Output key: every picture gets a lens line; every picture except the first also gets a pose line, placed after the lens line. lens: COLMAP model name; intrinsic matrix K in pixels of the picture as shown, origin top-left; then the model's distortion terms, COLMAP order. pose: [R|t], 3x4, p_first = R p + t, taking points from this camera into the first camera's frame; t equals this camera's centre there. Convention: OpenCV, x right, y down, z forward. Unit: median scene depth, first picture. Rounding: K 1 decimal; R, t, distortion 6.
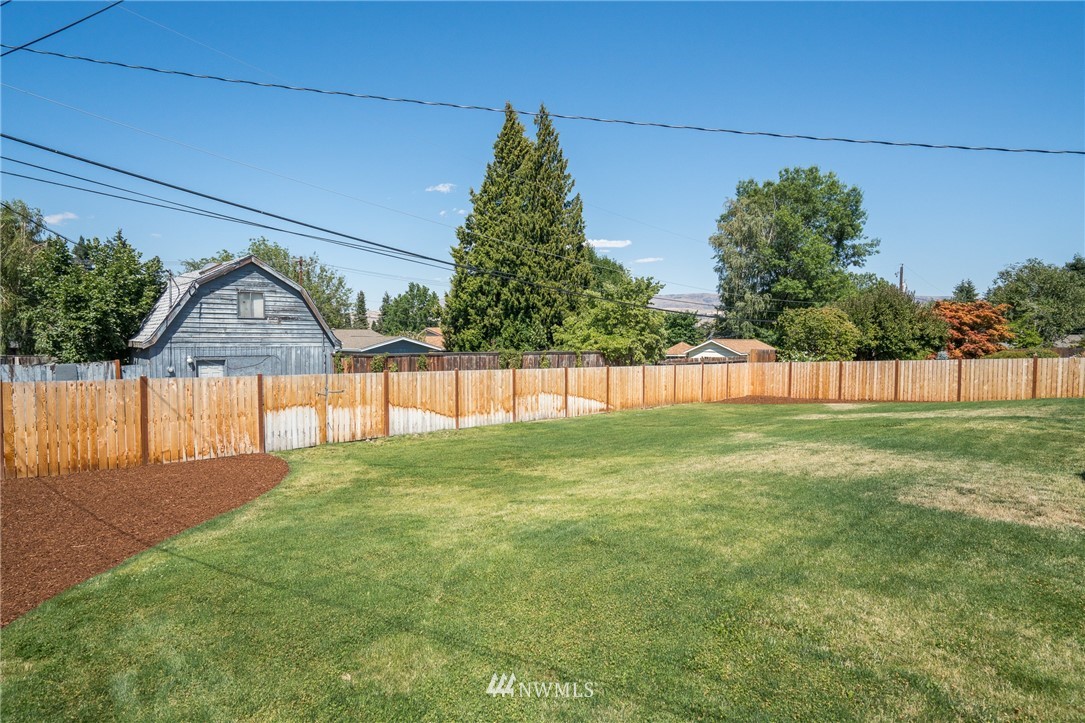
lens RADIAL K [[574.6, 0, 542.5], [0, 574.6, 361.5], [0, 0, 1]] dist [0.000172, 0.000215]
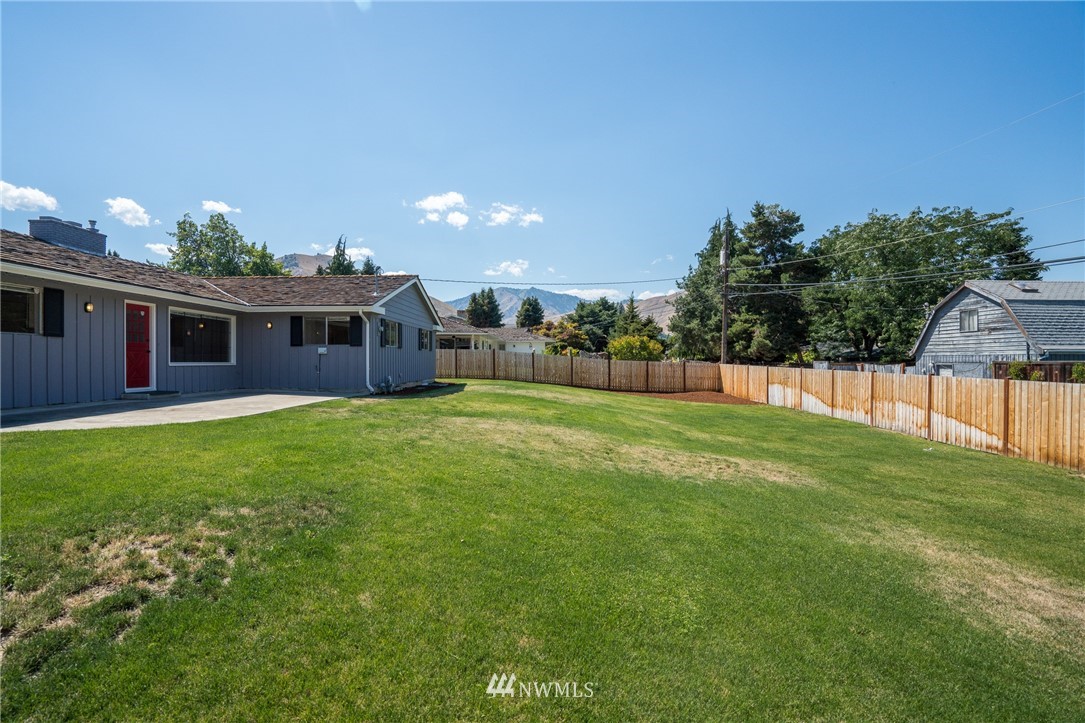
lens RADIAL K [[506.8, 0, 542.5], [0, 506.8, 361.5], [0, 0, 1]] dist [-0.051340, 0.022621]
pose [[-0.700204, -0.005768, -0.713920, 0.946560], [-0.031575, 0.999239, 0.022896, -0.006889], [0.713244, 0.038574, -0.699853, 1.163611]]
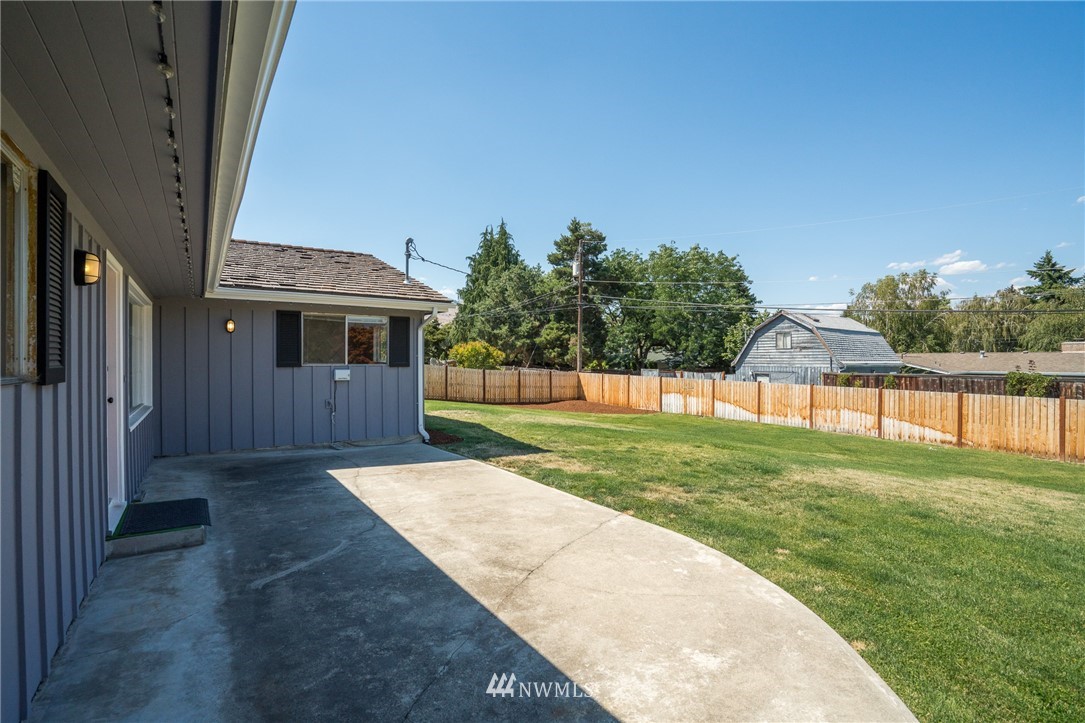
lens RADIAL K [[506.8, 0, 542.5], [0, 506.8, 361.5], [0, 0, 1]] dist [-0.051340, 0.022621]
pose [[-0.145975, -0.003336, -0.989283, 1.056806], [-0.040626, 0.999171, 0.002625, -0.016035], [0.988454, 0.040573, -0.145989, 0.571462]]
